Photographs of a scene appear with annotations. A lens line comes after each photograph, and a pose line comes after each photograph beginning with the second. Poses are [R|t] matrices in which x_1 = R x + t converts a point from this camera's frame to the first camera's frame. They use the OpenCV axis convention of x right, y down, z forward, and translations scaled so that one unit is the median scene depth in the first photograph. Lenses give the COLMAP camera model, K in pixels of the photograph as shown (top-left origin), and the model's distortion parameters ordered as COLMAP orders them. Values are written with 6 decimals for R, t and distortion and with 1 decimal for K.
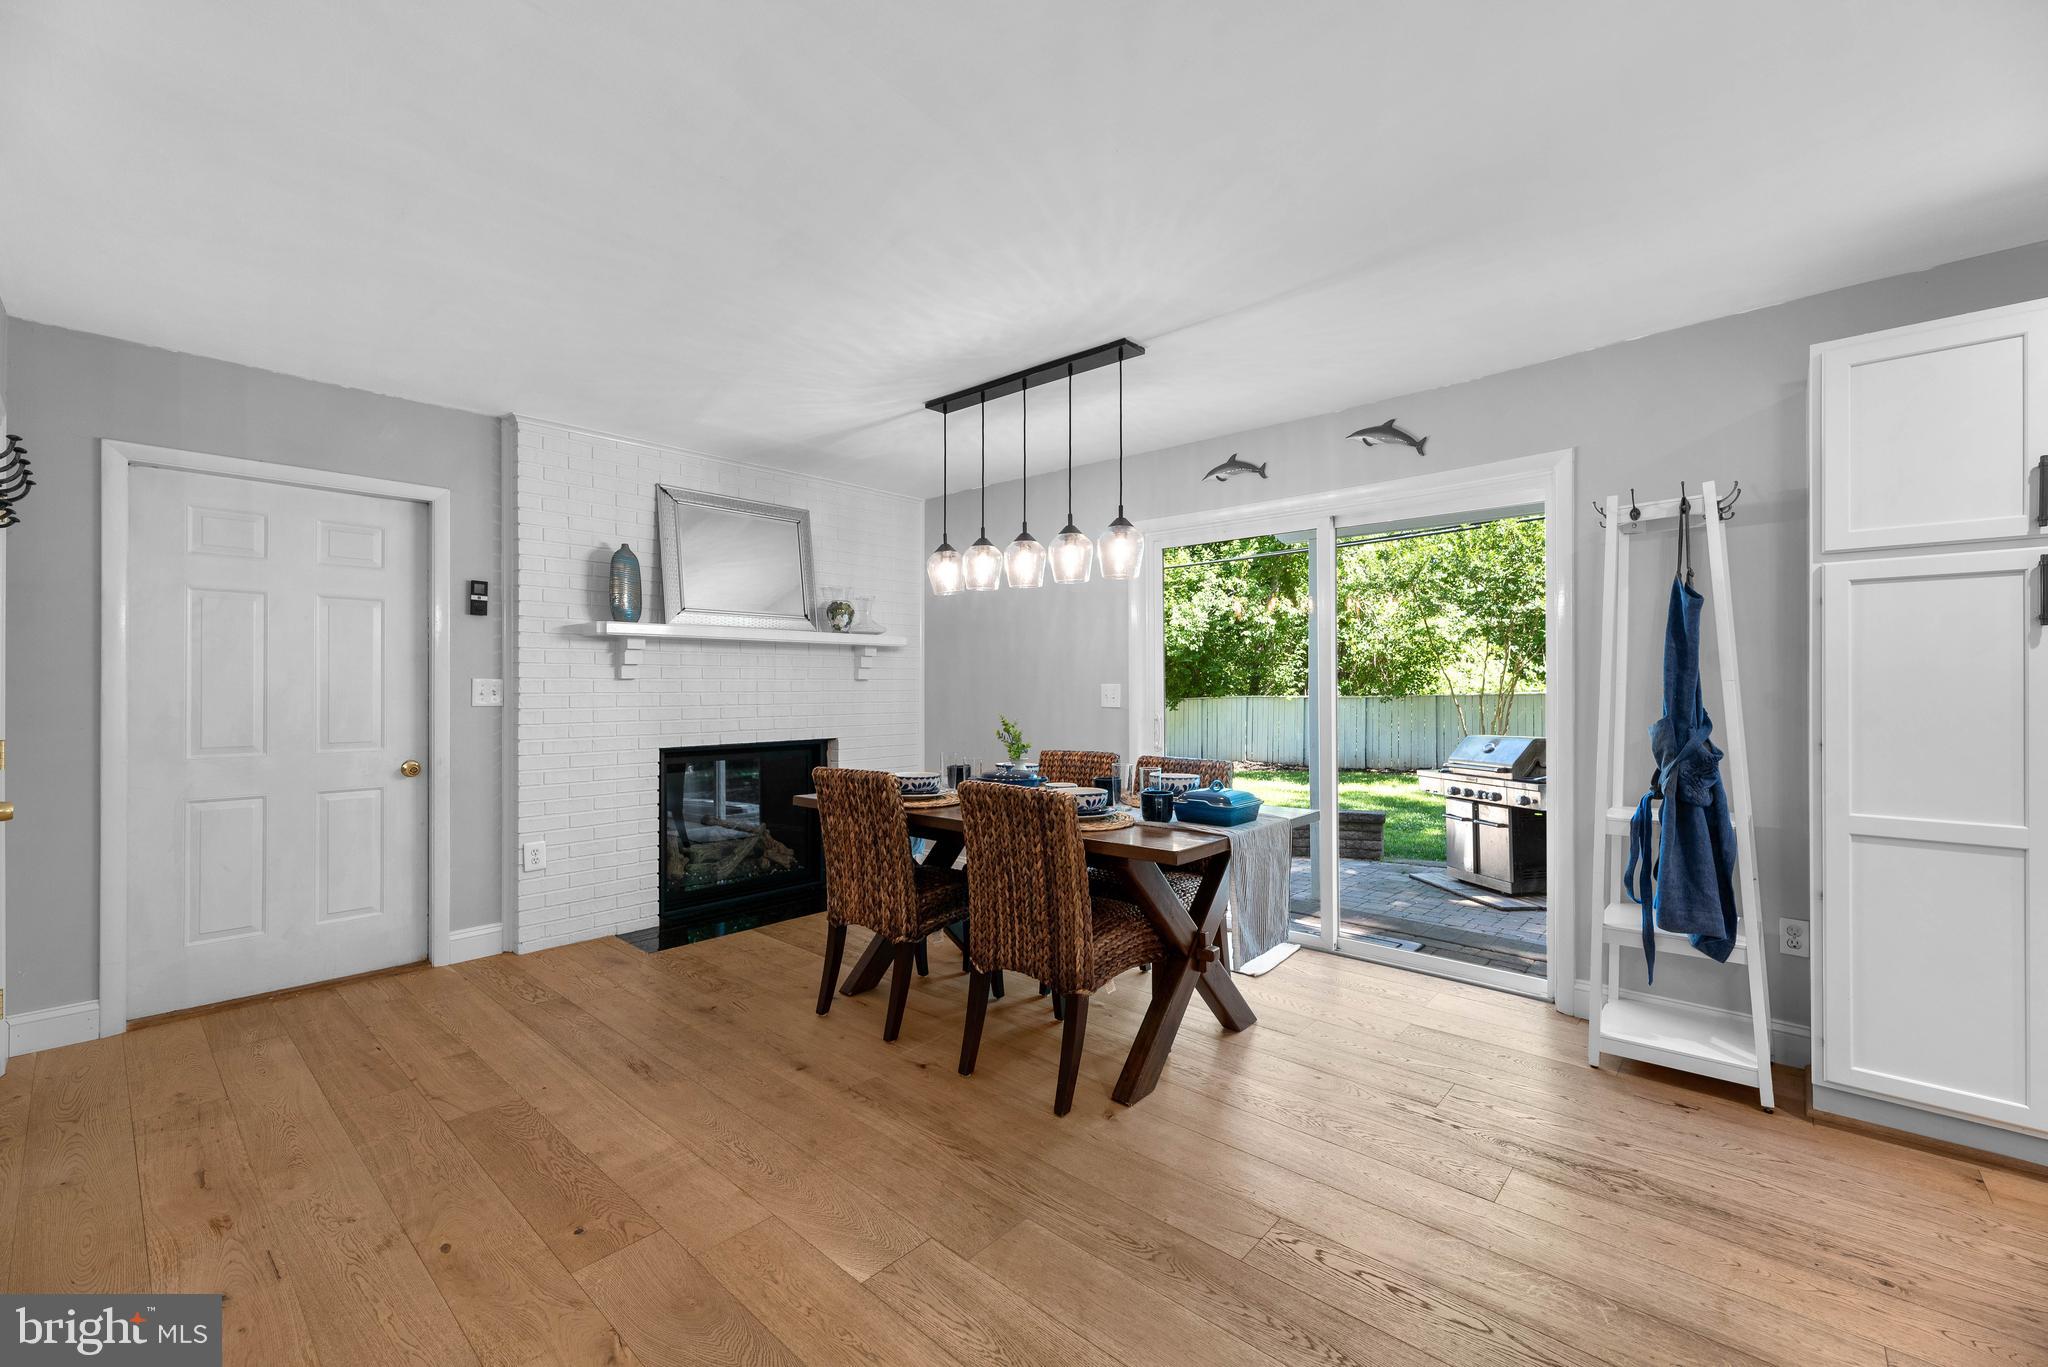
lens RADIAL K [[829.8, 0, 1016.7], [0, 829.8, 679.4], [0, 0, 1]] dist [0.000465, -0.000353]
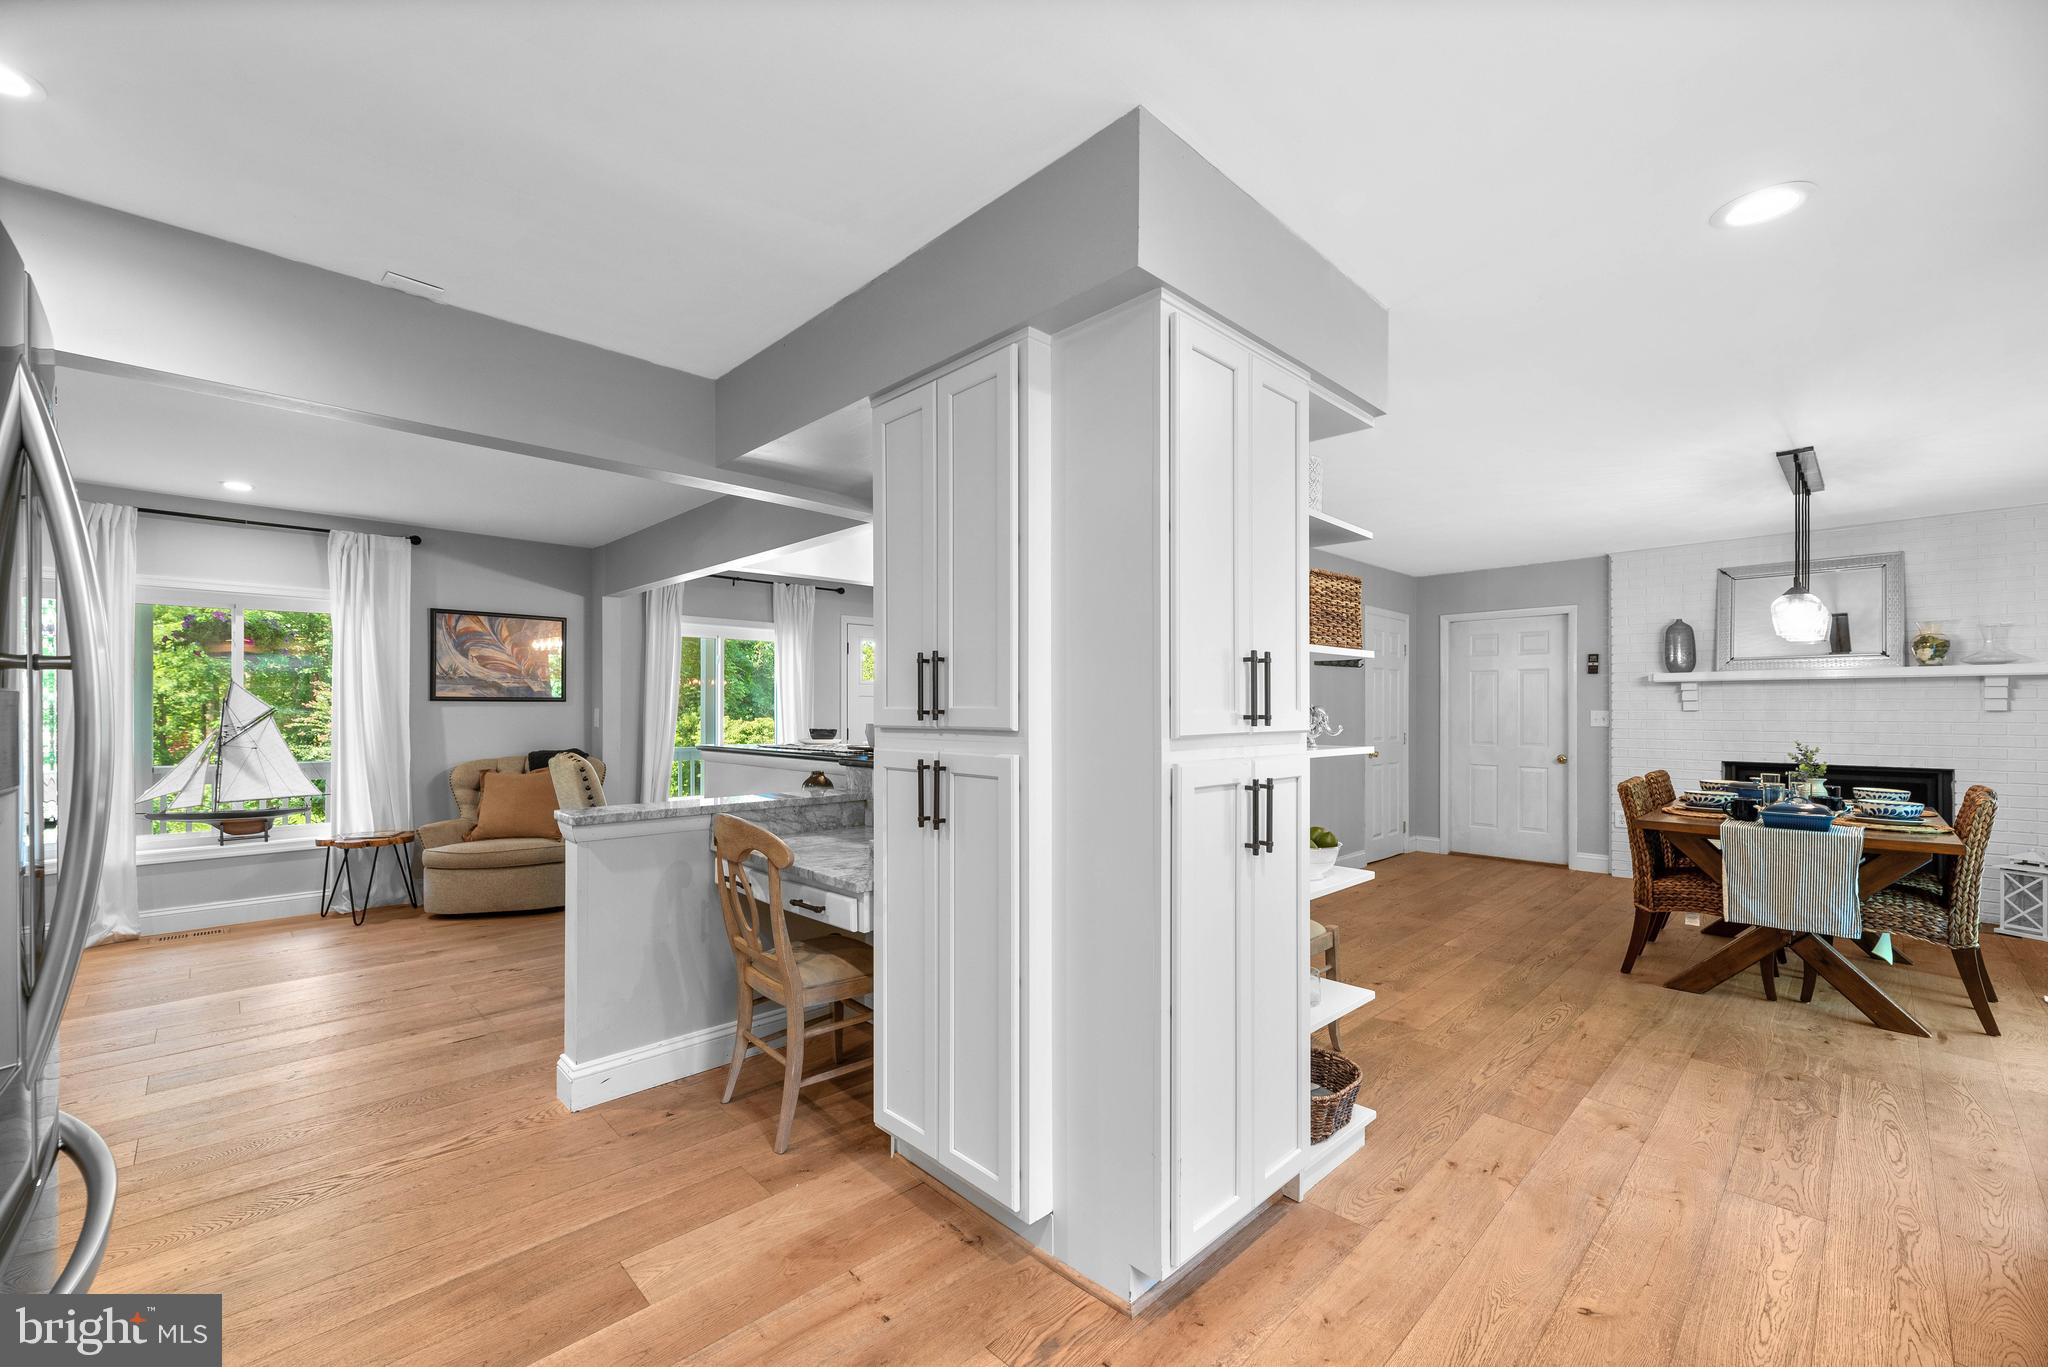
lens RADIAL K [[835.2, 0, 1016.6], [0, 835.2, 687.2], [0, 0, 1]] dist [-0.002052, -0.000110]
pose [[-0.075782, -0.024722, -0.996818, 1.161946], [0.004941, 0.999671, -0.025169, -0.011692], [0.997112, -0.006833, -0.075635, -0.063194]]
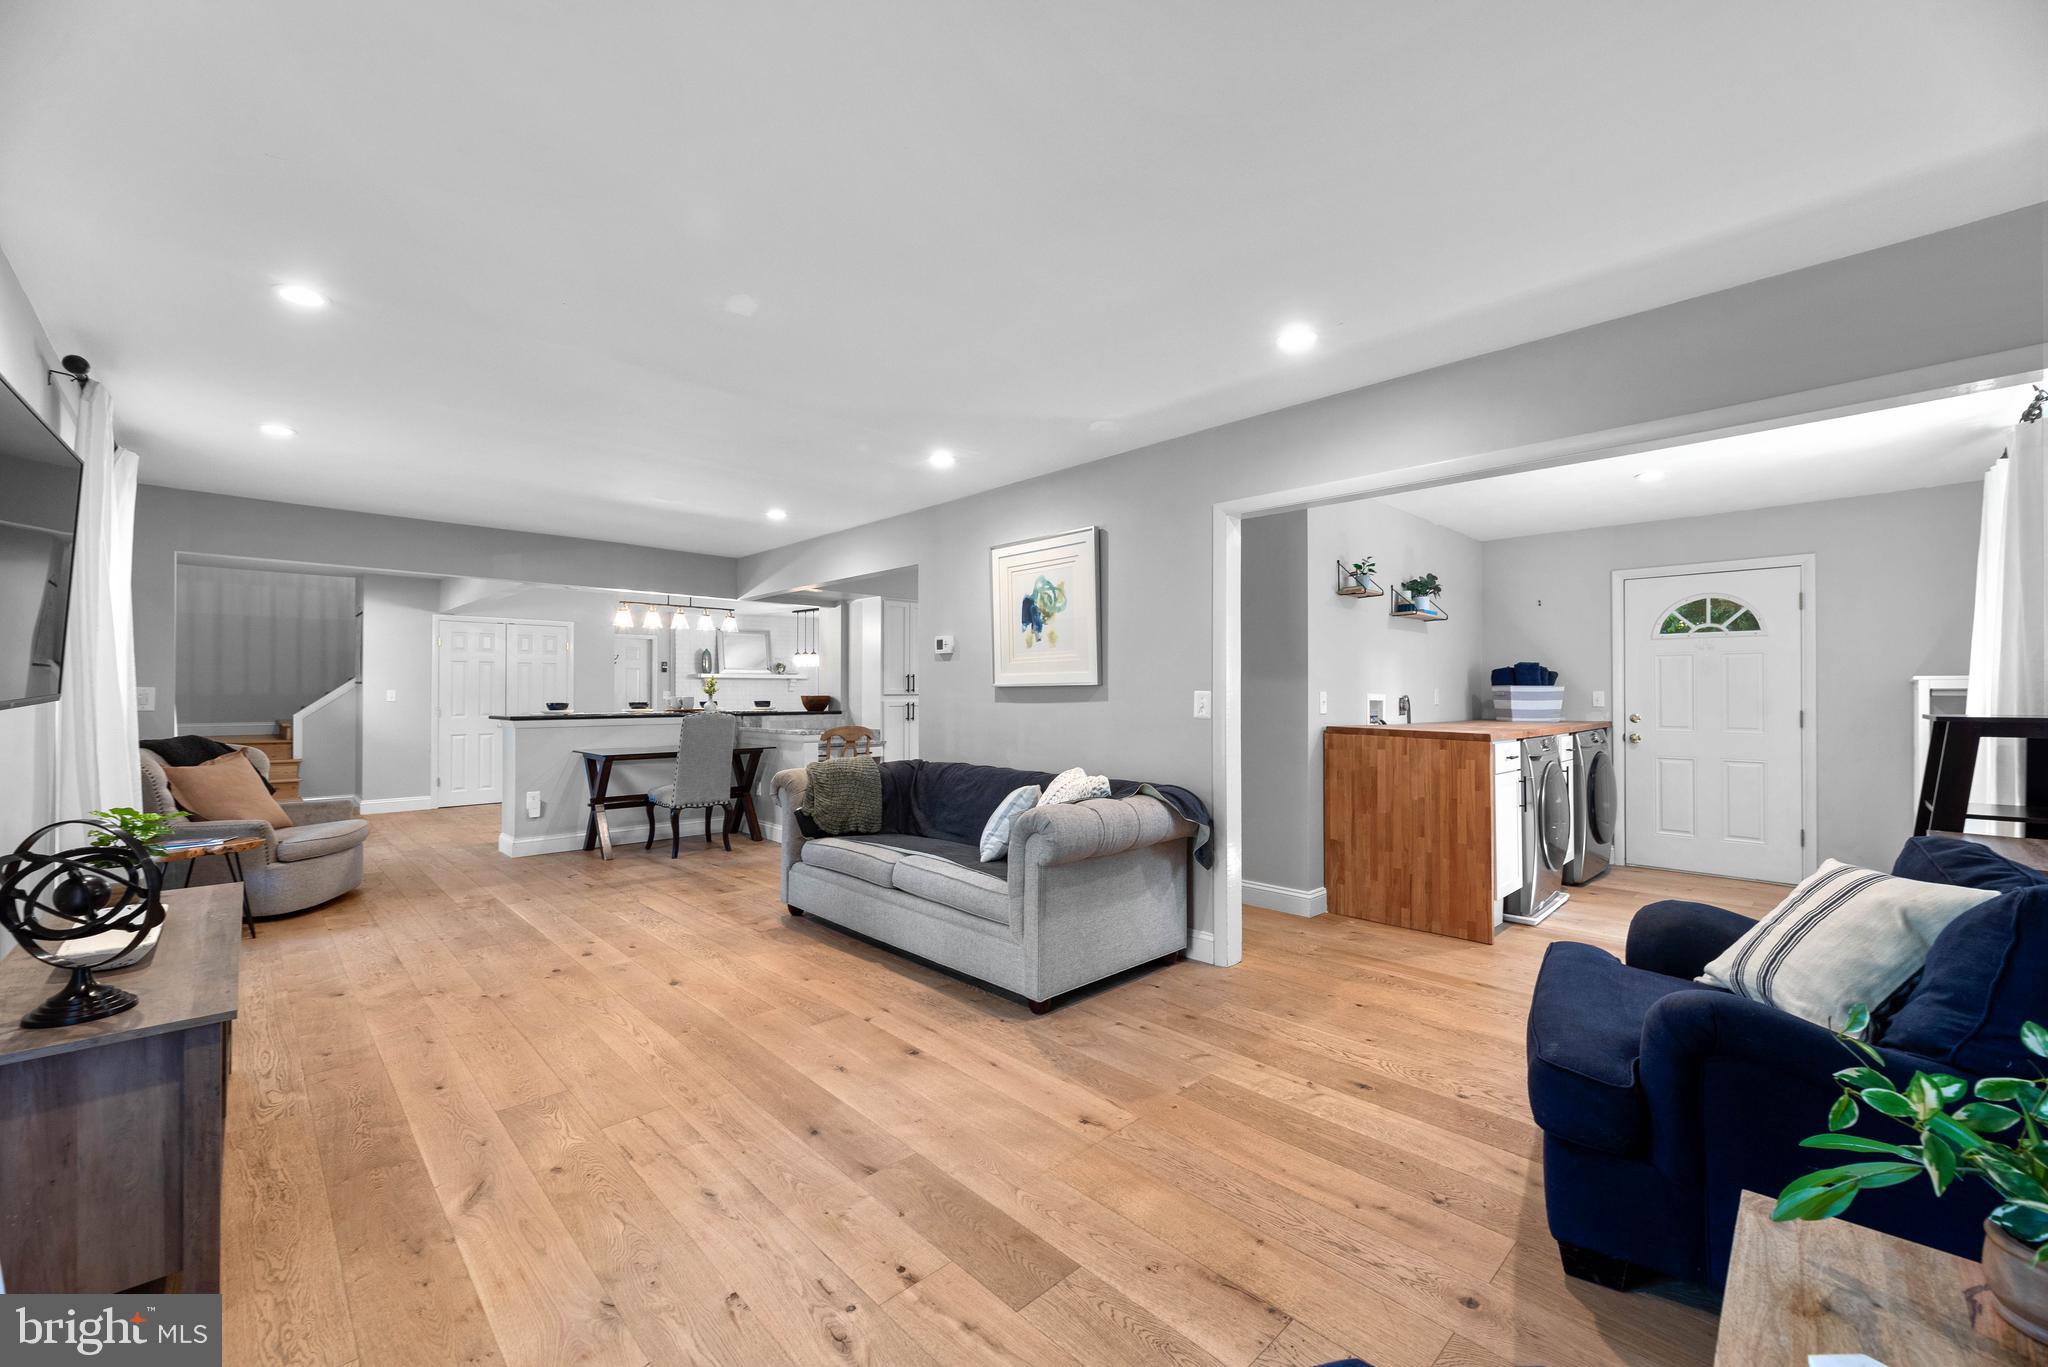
lens RADIAL K [[829.8, 0, 1019.7], [0, 829.8, 691.8], [0, 0, 1]] dist [0.000465, -0.000353]
pose [[0.997136, 0.000945, -0.075622, 1.039868], [-0.000535, 0.999985, 0.005440, -0.016419], [0.075626, -0.005384, 0.997122, -2.240225]]
